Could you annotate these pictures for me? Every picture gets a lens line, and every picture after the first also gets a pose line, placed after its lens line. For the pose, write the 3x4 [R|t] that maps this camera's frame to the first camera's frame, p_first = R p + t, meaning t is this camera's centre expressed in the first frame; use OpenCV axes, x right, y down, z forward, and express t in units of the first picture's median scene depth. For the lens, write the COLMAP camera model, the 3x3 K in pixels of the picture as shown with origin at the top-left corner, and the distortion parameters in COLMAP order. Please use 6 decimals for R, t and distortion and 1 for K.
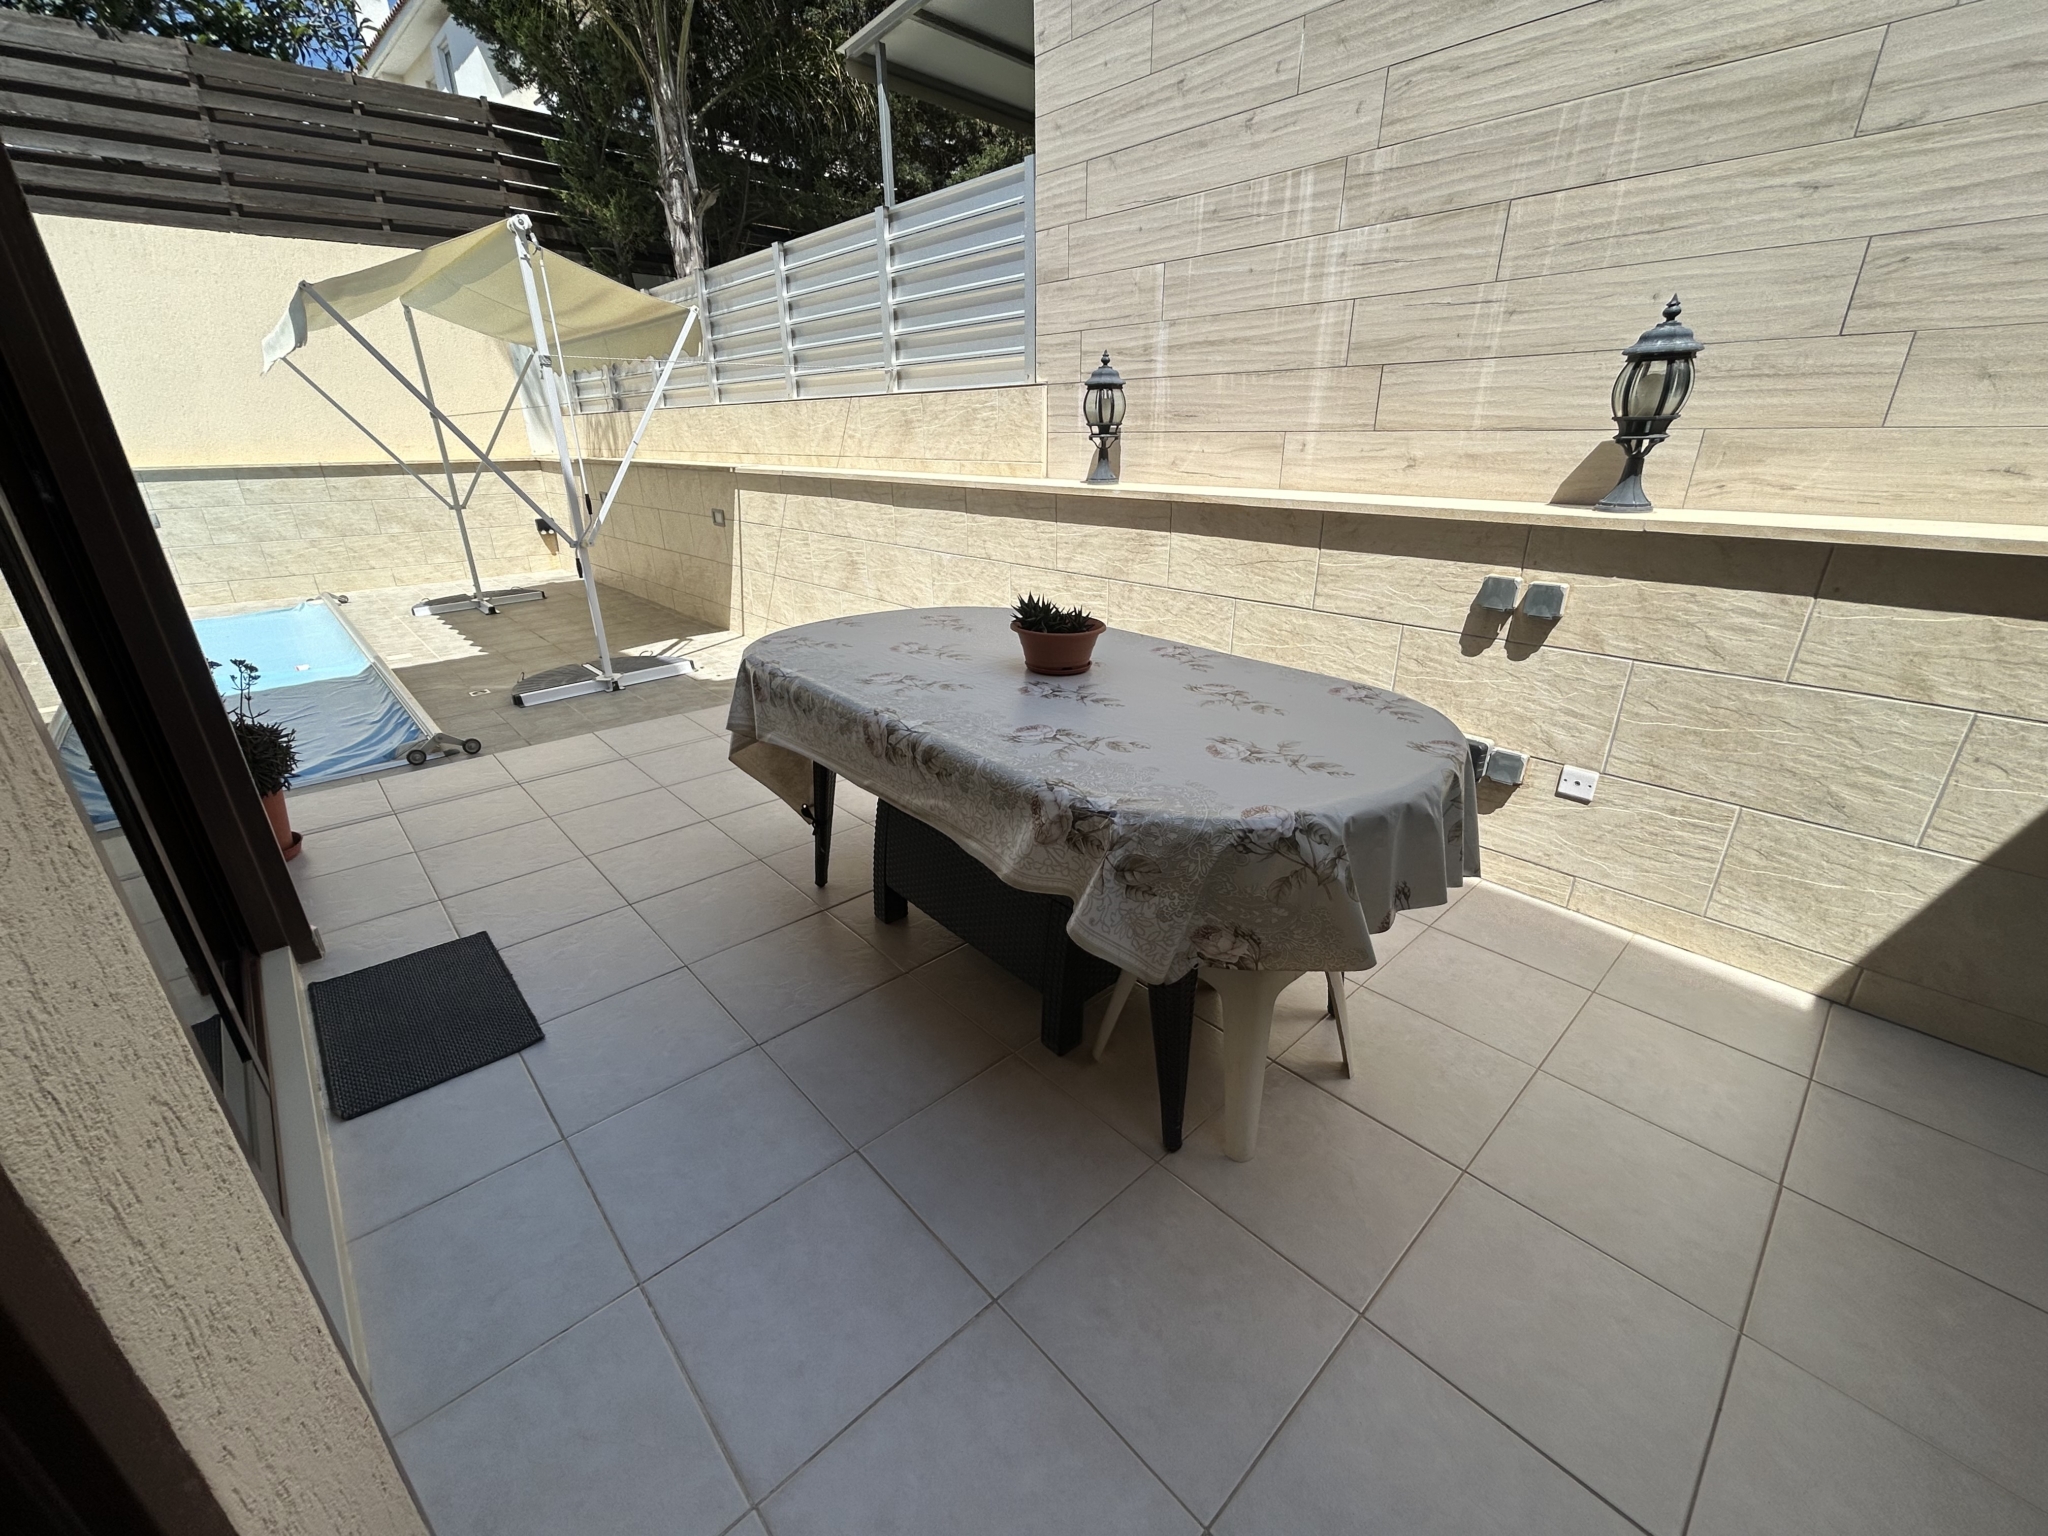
lens RADIAL K [[825.7, 0, 1038.3], [0, 825.7, 776.2], [0, 0, 1]] dist [0.000415, -0.000045]
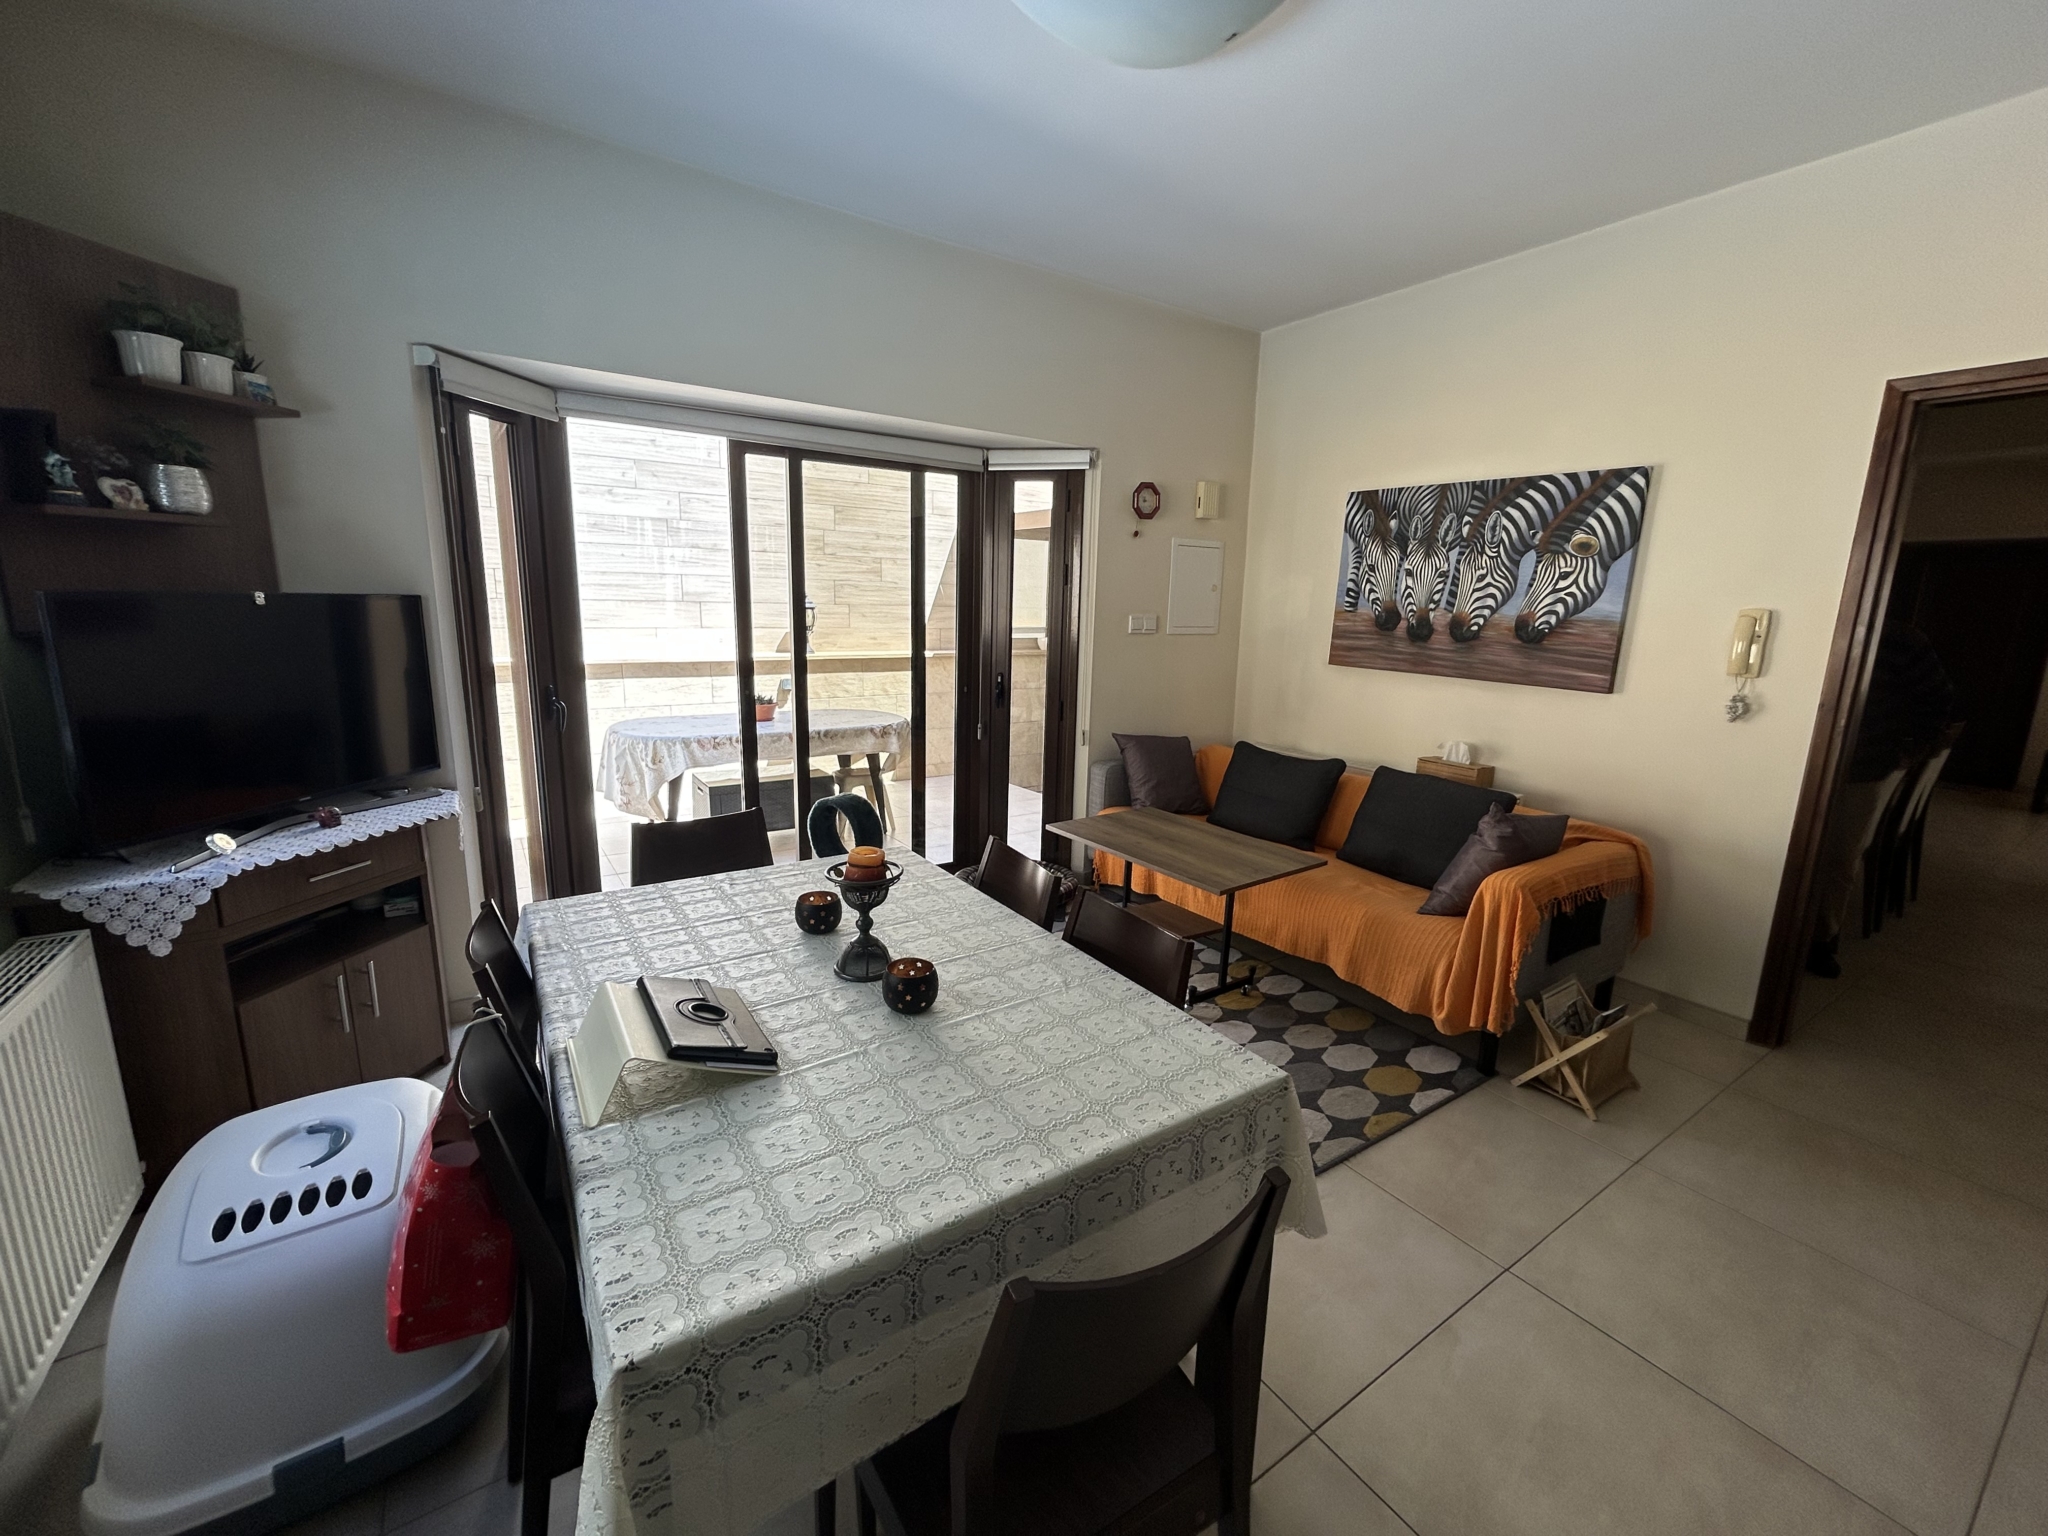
lens RADIAL K [[825.7, 0, 1023.8], [0, 825.7, 763.2], [0, 0, 1]] dist [0.000415, -0.000045]
pose [[0.159215, -0.193919, 0.968011, -1.864150], [0.343246, 0.930221, 0.129893, -0.053114], [-0.925653, 0.311585, 0.214667, -0.237274]]
